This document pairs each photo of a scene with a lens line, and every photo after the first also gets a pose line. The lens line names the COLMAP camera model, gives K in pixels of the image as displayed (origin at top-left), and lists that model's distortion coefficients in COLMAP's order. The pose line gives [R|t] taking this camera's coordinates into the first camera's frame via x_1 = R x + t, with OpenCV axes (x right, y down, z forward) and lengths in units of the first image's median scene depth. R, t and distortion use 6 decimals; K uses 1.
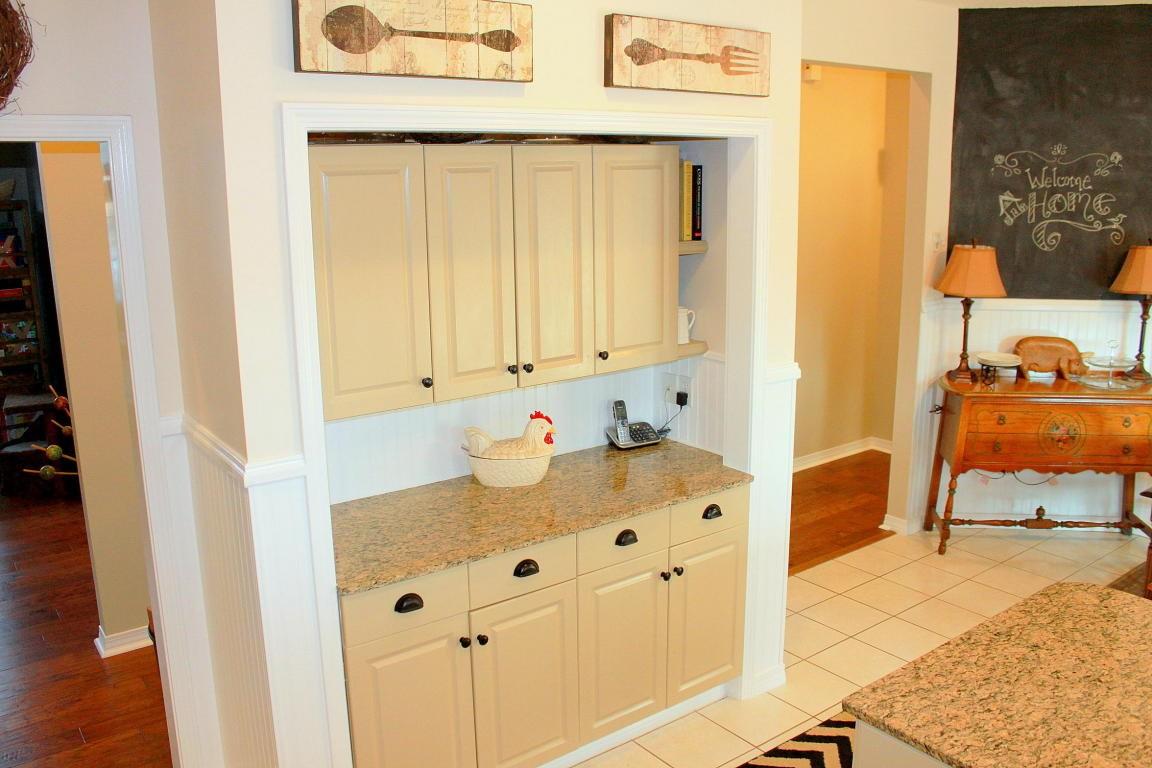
lens RADIAL K [[975.1, 0, 571.4], [0, 975.1, 386.6], [0, 0, 1]] dist [-0.128124, 0.081742]
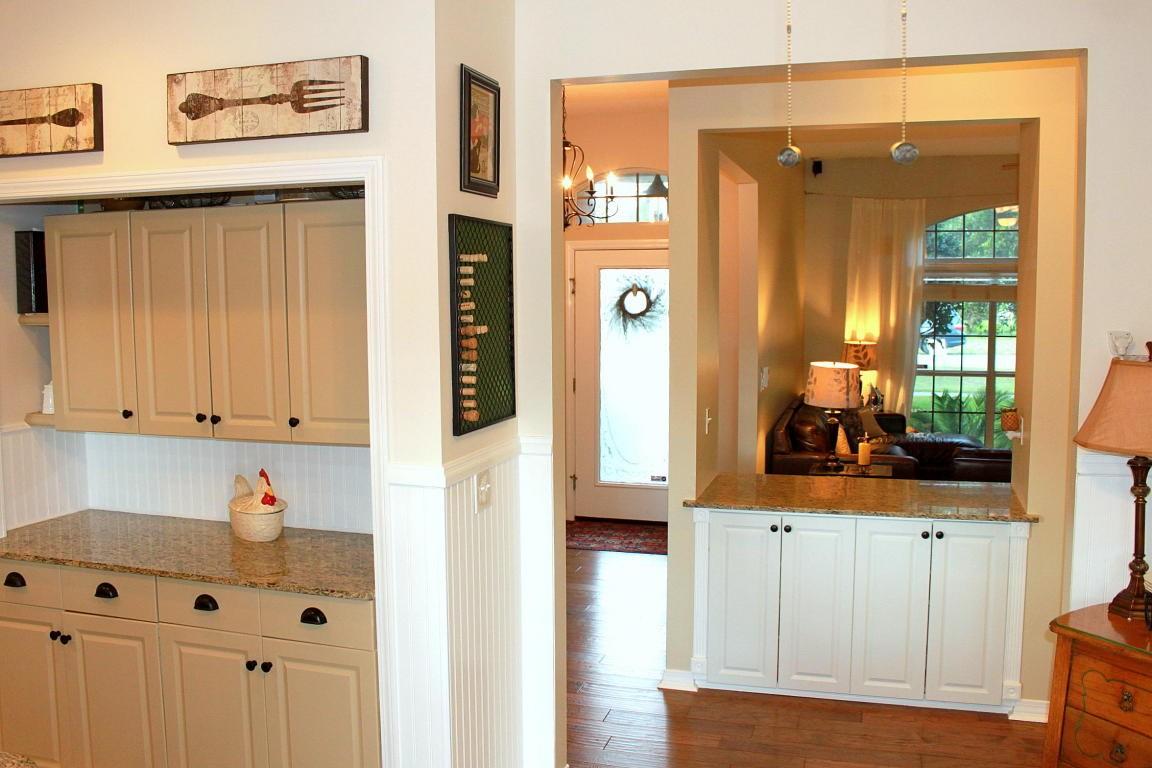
lens RADIAL K [[975.1, 0, 545.7], [0, 975.1, 384.3], [0, 0, 1]] dist [-0.128124, 0.081742]
pose [[0.589699, 0.085714, -0.803062, 1.086667], [-0.181766, 0.982927, -0.028562, -0.099779], [0.786903, 0.162812, 0.595211, 0.730298]]
